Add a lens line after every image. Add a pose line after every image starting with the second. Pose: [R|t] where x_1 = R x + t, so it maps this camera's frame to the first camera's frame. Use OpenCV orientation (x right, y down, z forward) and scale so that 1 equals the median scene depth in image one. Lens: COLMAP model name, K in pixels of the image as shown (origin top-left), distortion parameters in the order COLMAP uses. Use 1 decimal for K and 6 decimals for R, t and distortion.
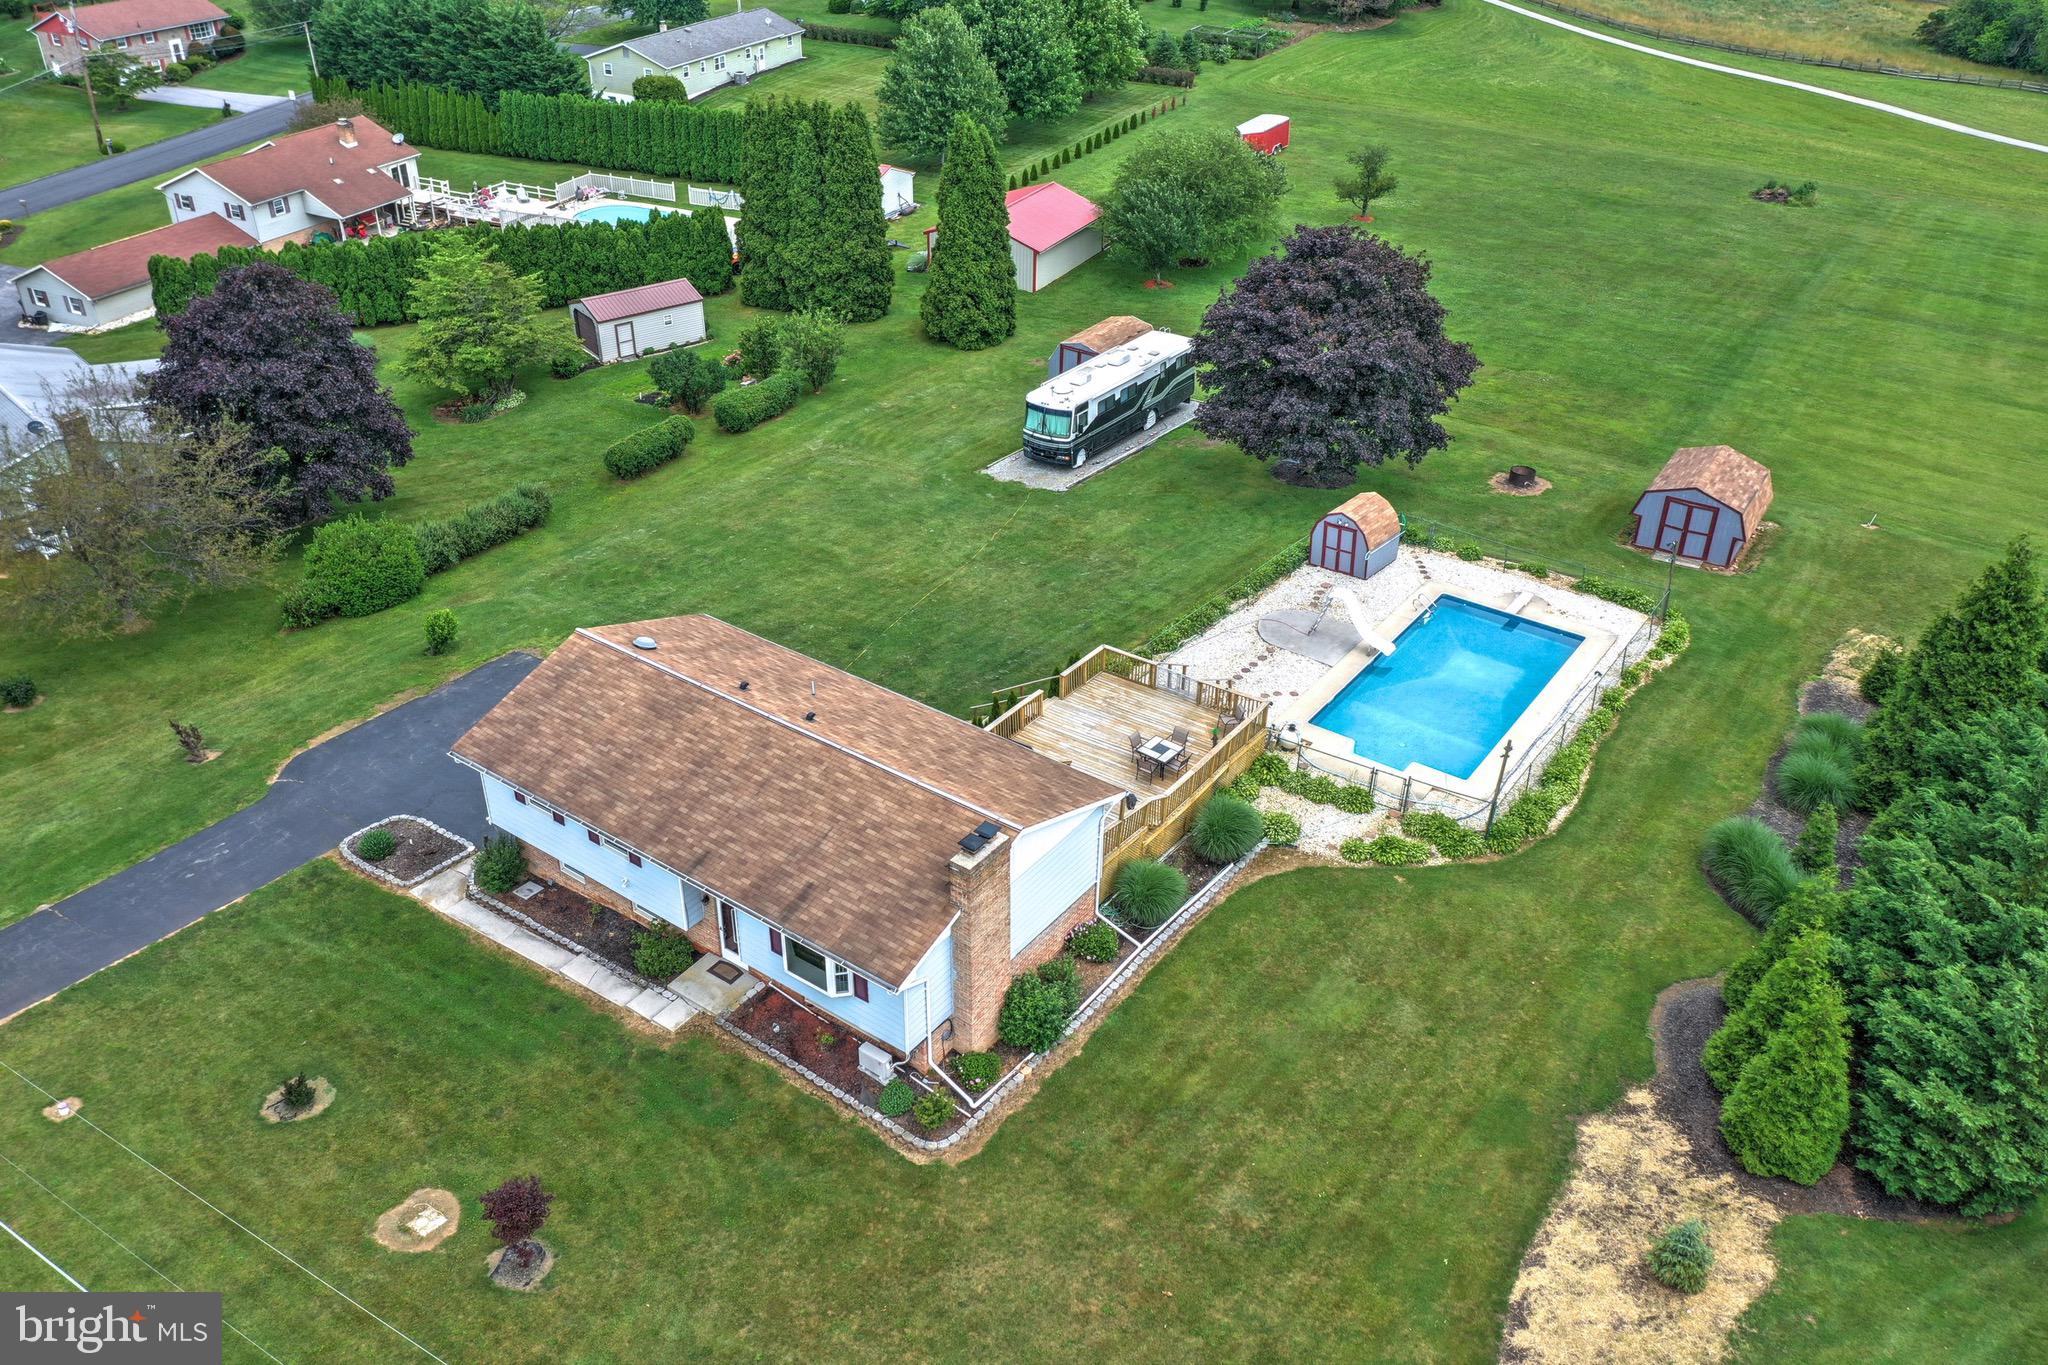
lens RADIAL K [[1584.7, 0, 1038.5], [0, 1584.7, 683.9], [0, 0, 1]] dist [0.001110, 0.001672]
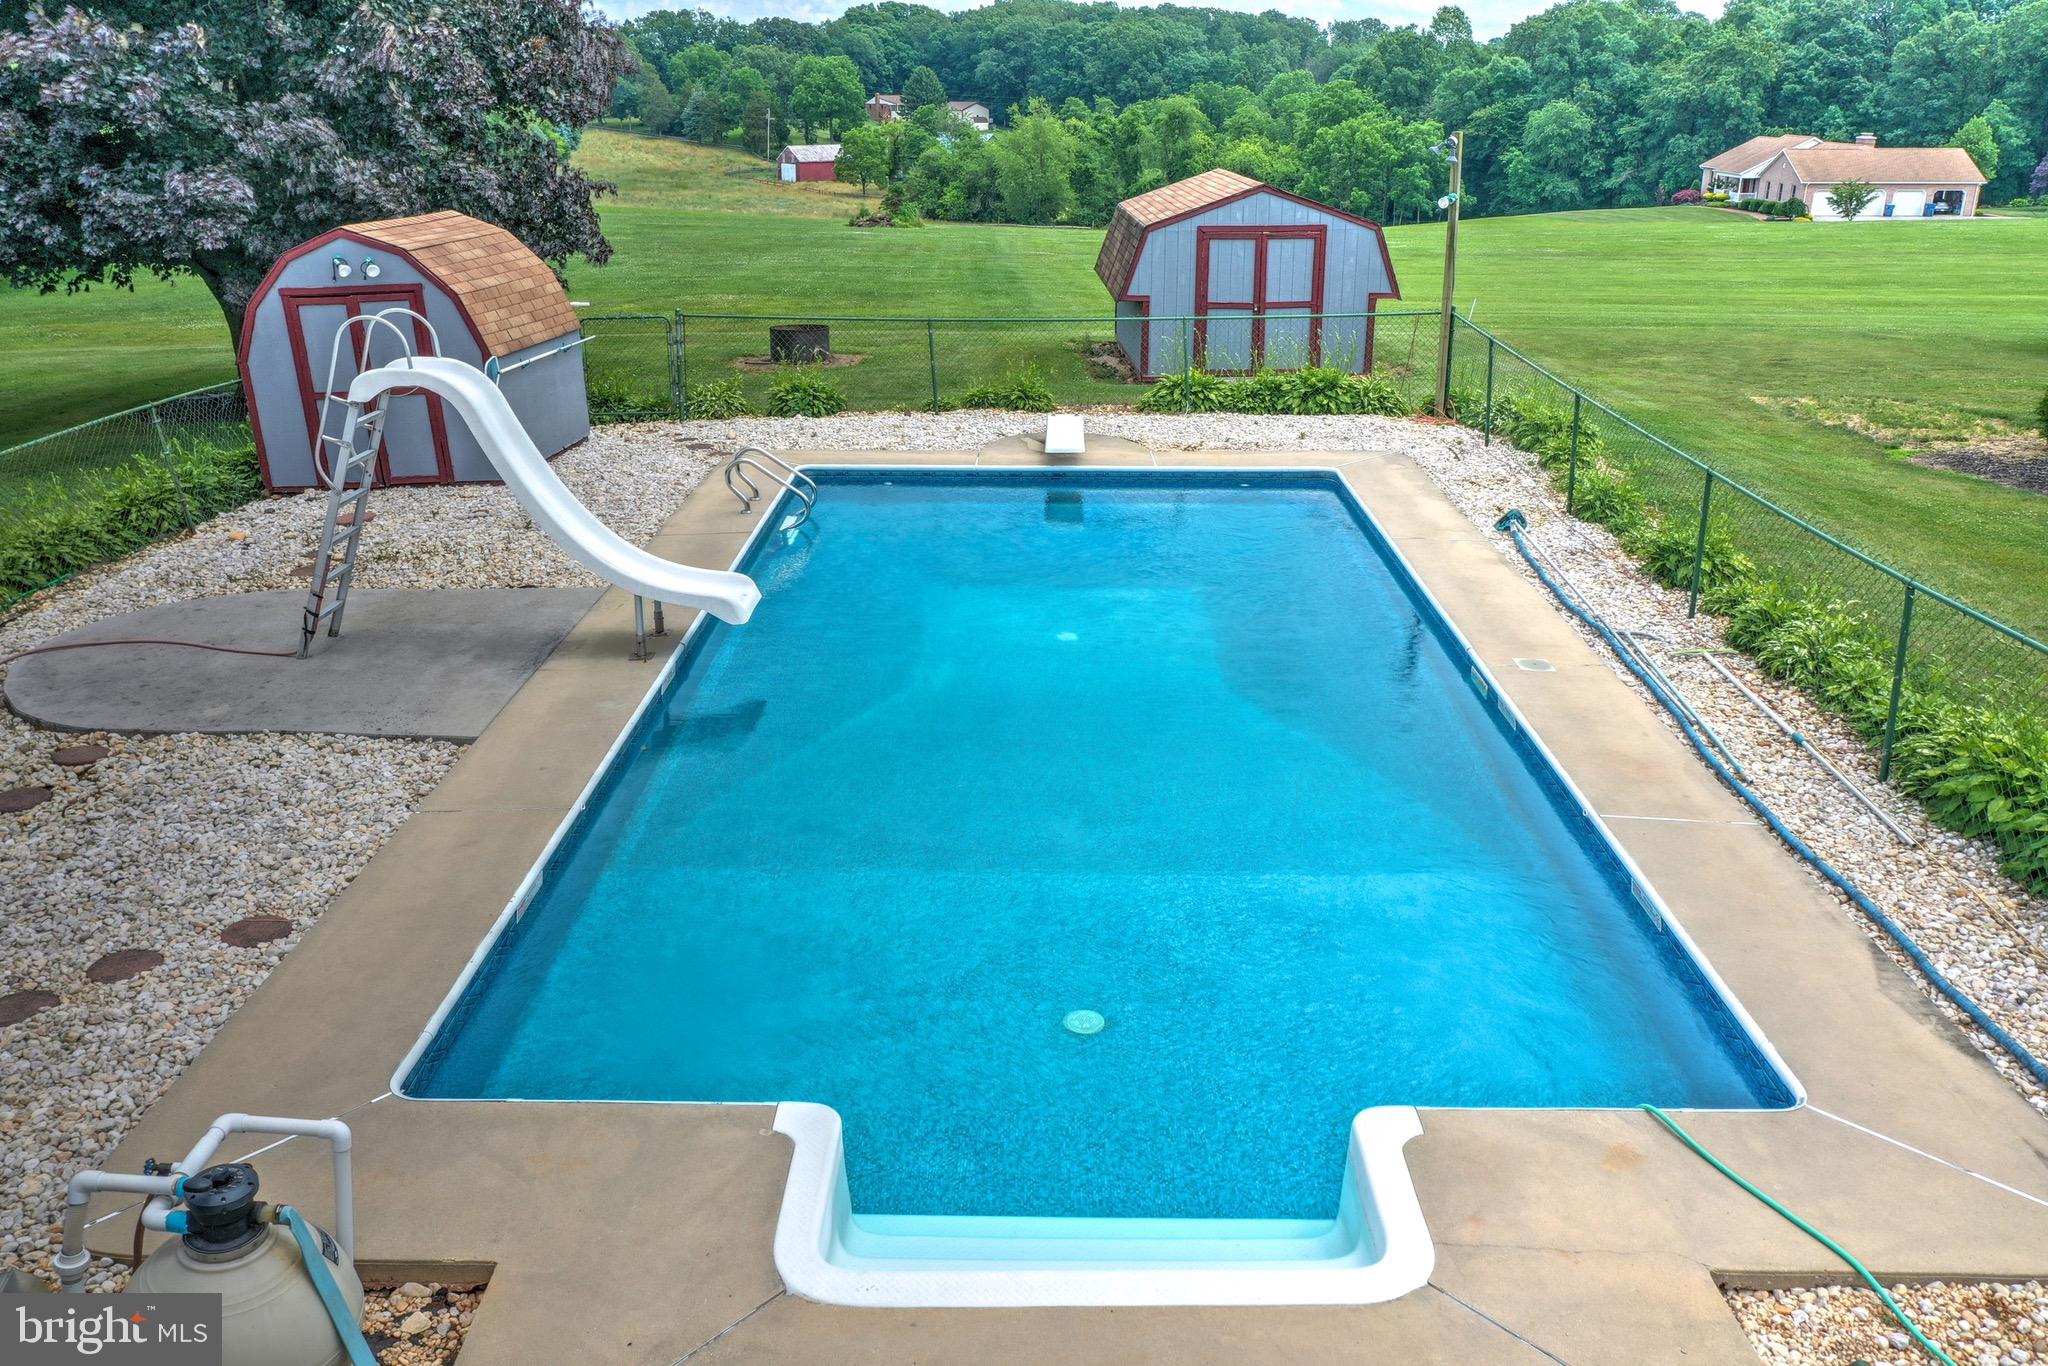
lens RADIAL K [[1617.2, 0, 1024.0], [0, 1617.2, 683.0], [0, 0, 1]] dist [0.001599, -0.000442]
pose [[0.823238, -0.211078, 0.526997, 0.129820], [0.309800, 0.944934, -0.105473, 0.019417], [-0.475714, 0.250093, 0.843297, 0.746207]]
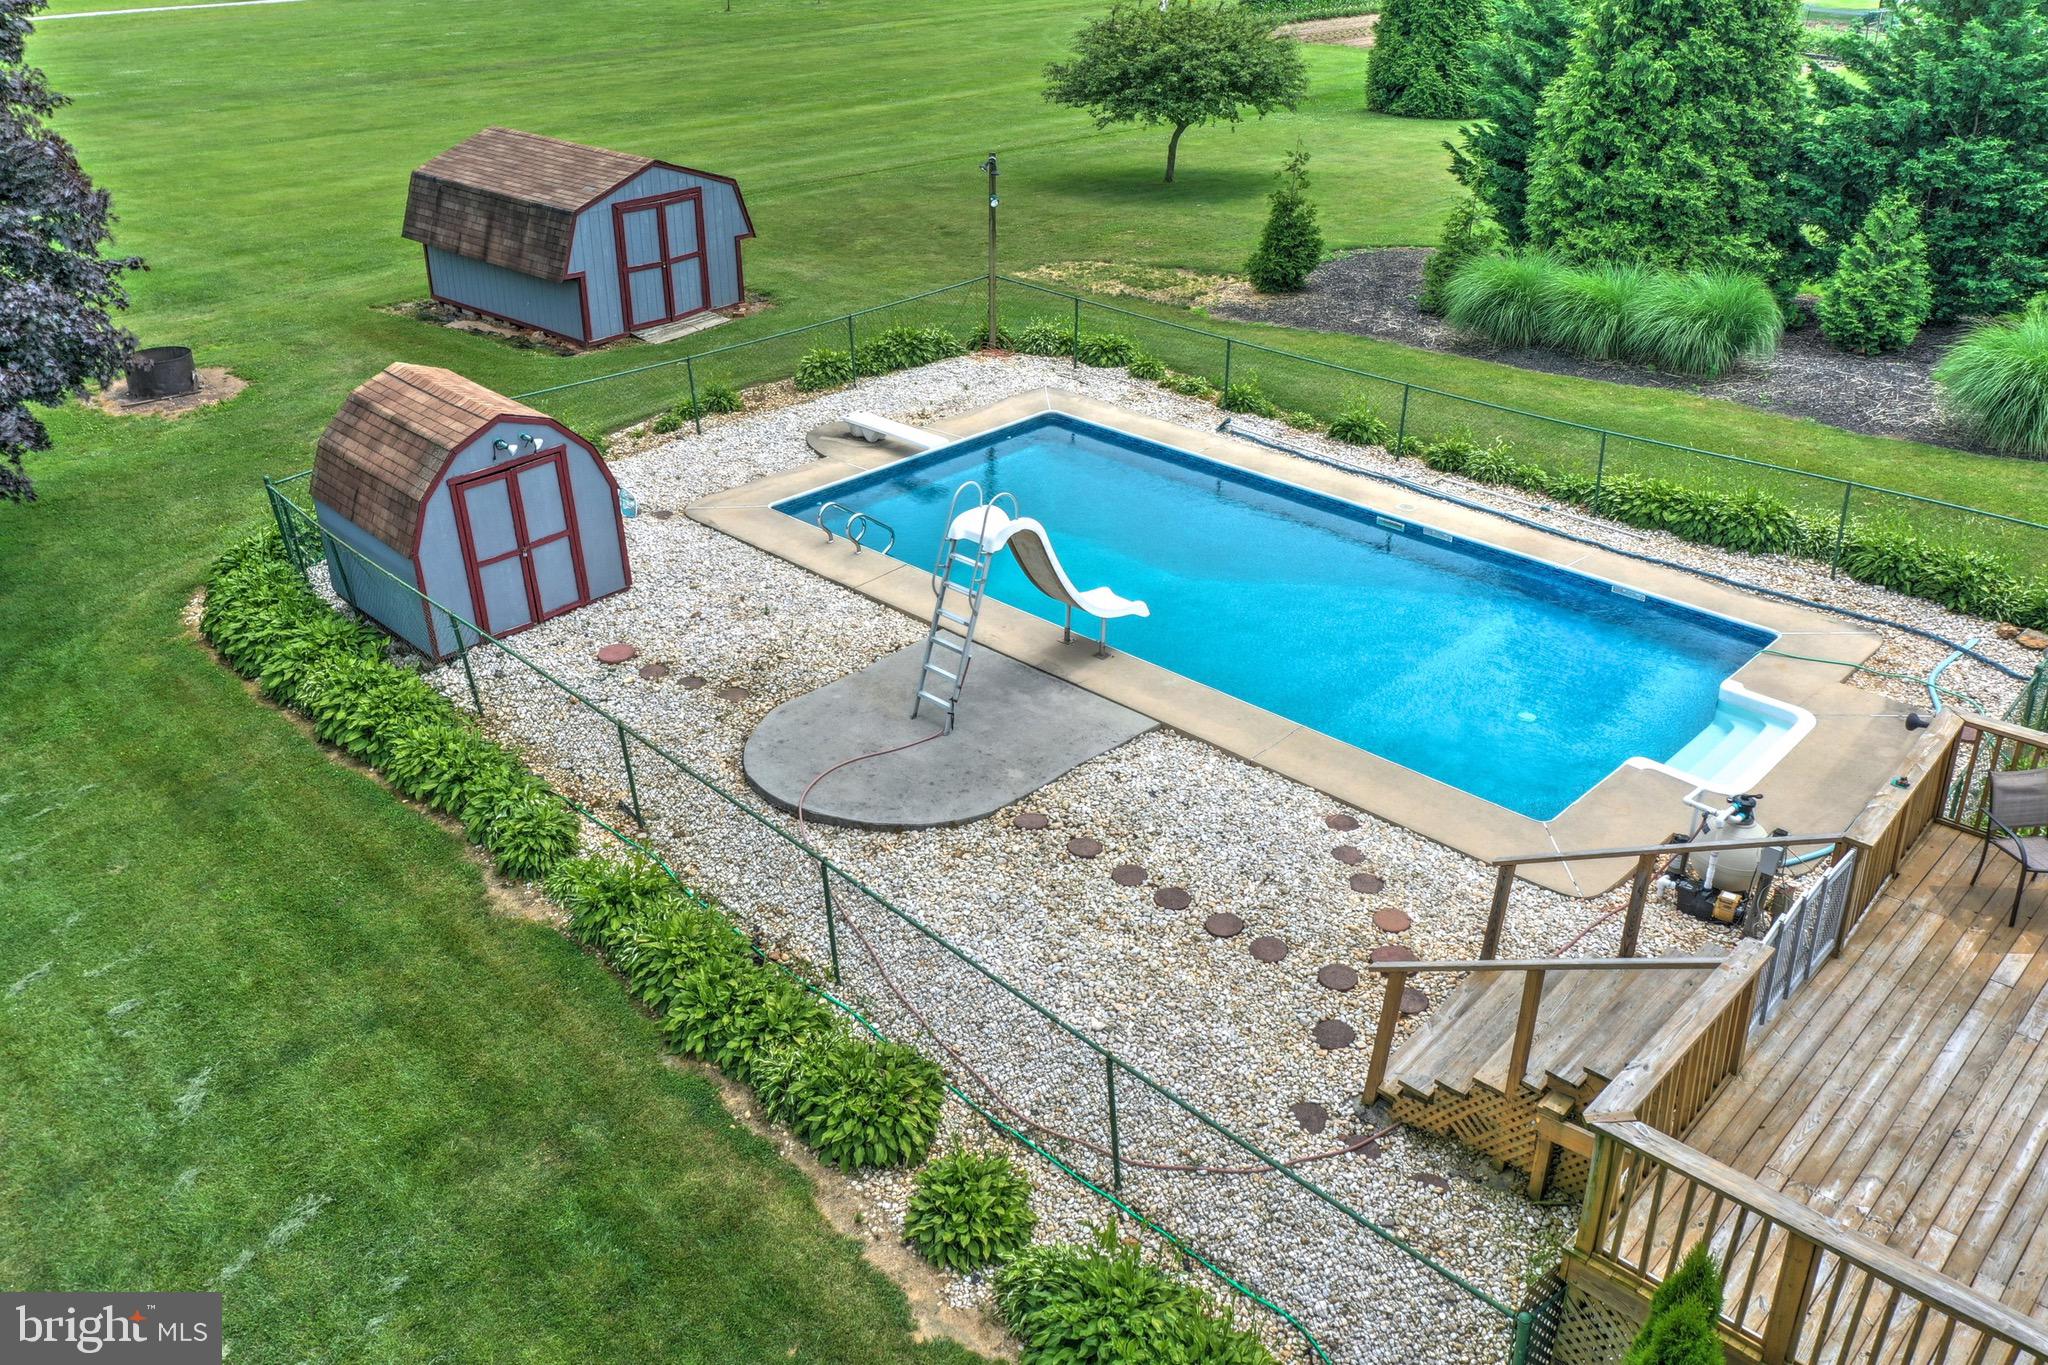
lens RADIAL K [[1728.1, 0, 1024.0], [0, 1728.1, 682.5], [0, 0, 1]] dist [-0.002098, 0.002836]
pose [[0.130474, -0.469084, 0.873462, -0.083686], [0.515594, 0.784596, 0.344343, -0.127188], [-0.846841, 0.405424, 0.344226, 0.829849]]
